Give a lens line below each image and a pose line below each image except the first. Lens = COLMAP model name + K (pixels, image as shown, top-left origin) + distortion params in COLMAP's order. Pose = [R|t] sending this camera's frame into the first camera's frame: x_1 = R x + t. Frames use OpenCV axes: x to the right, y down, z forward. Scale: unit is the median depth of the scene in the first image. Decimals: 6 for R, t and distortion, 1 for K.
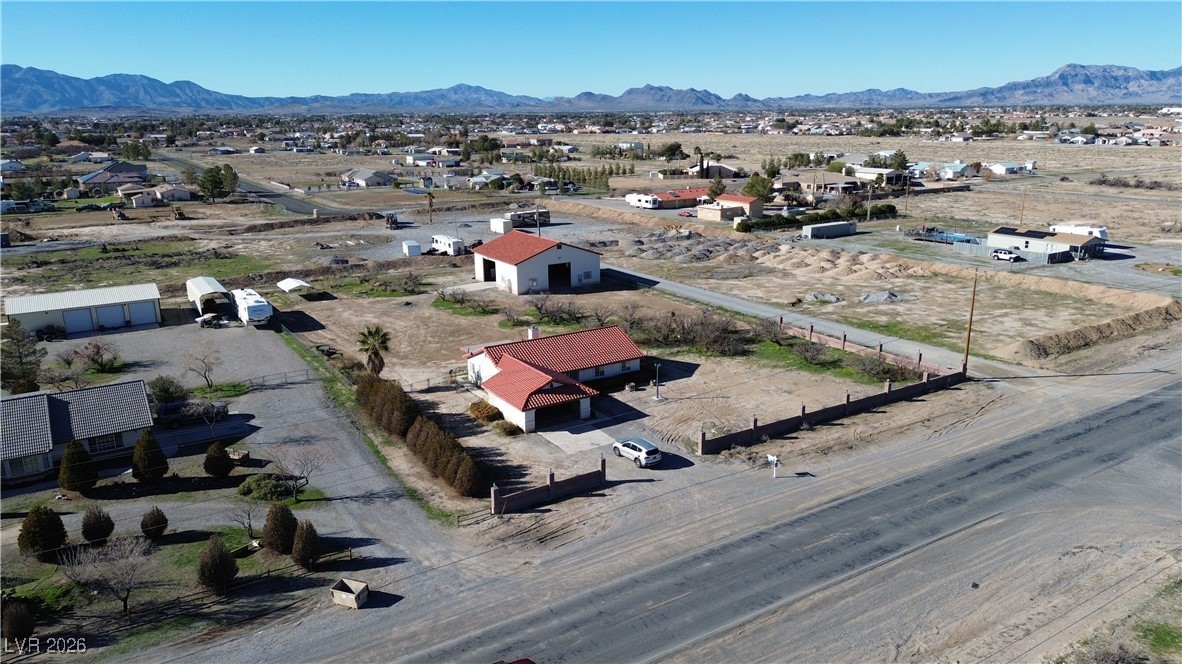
lens RADIAL K [[827.9, 0, 591.0], [0, 827.9, 332.0], [0, 0, 1]] dist [0.084554, -0.098066]
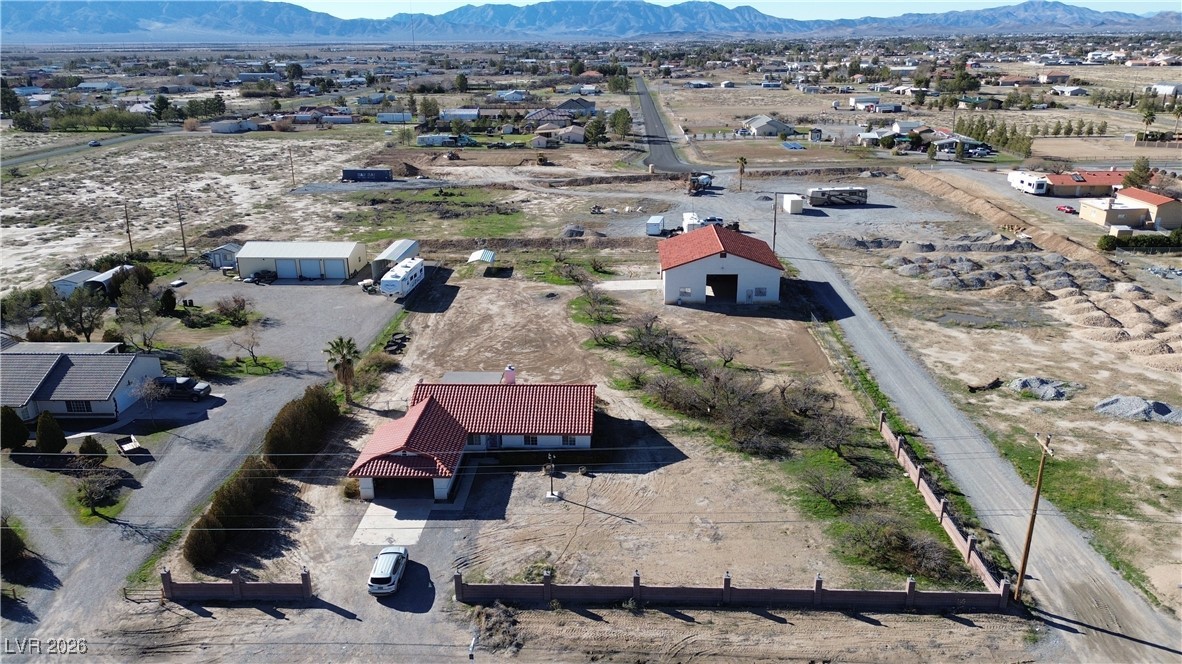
lens RADIAL K [[827.9, 0, 591.0], [0, 827.9, 332.0], [0, 0, 1]] dist [0.084554, -0.098066]
pose [[0.823481, 0.188943, -0.534958, 0.486010], [-0.143441, 0.981618, 0.125897, -0.173089], [0.548912, -0.026939, 0.835446, 0.331853]]
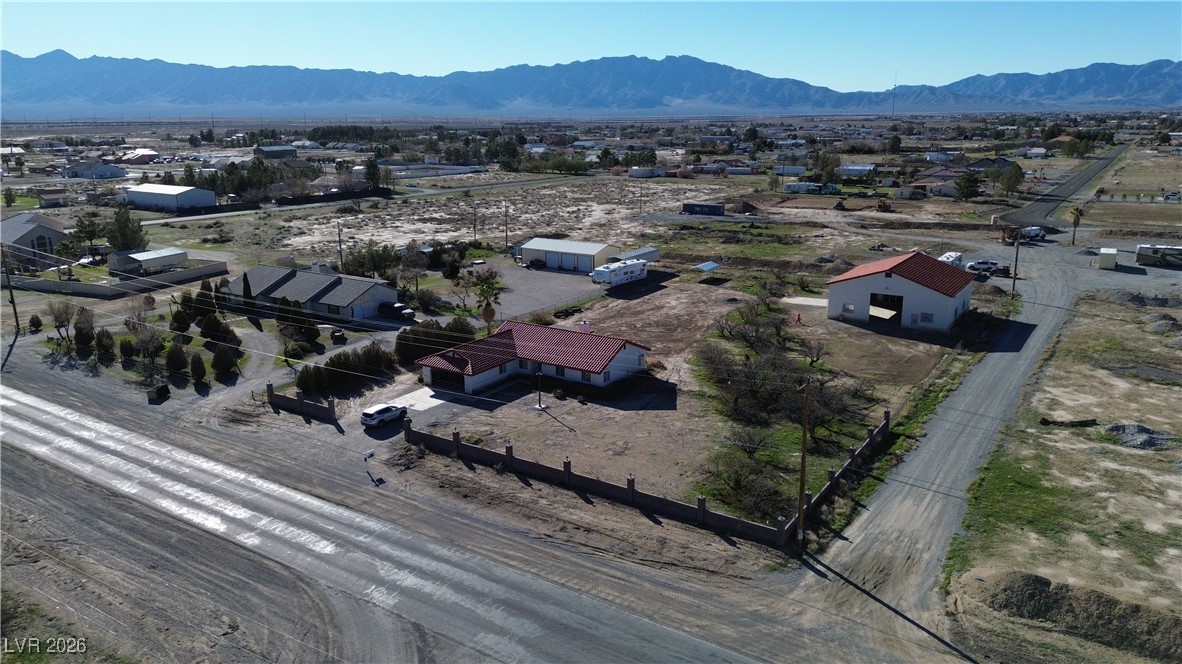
lens RADIAL K [[827.9, 0, 591.0], [0, 827.9, 332.0], [0, 0, 1]] dist [0.084554, -0.098066]
pose [[0.406015, 0.236905, -0.882625, 0.908309], [-0.232166, 0.960867, 0.151108, -0.161115], [0.883884, 0.143563, 0.445128, 0.567621]]
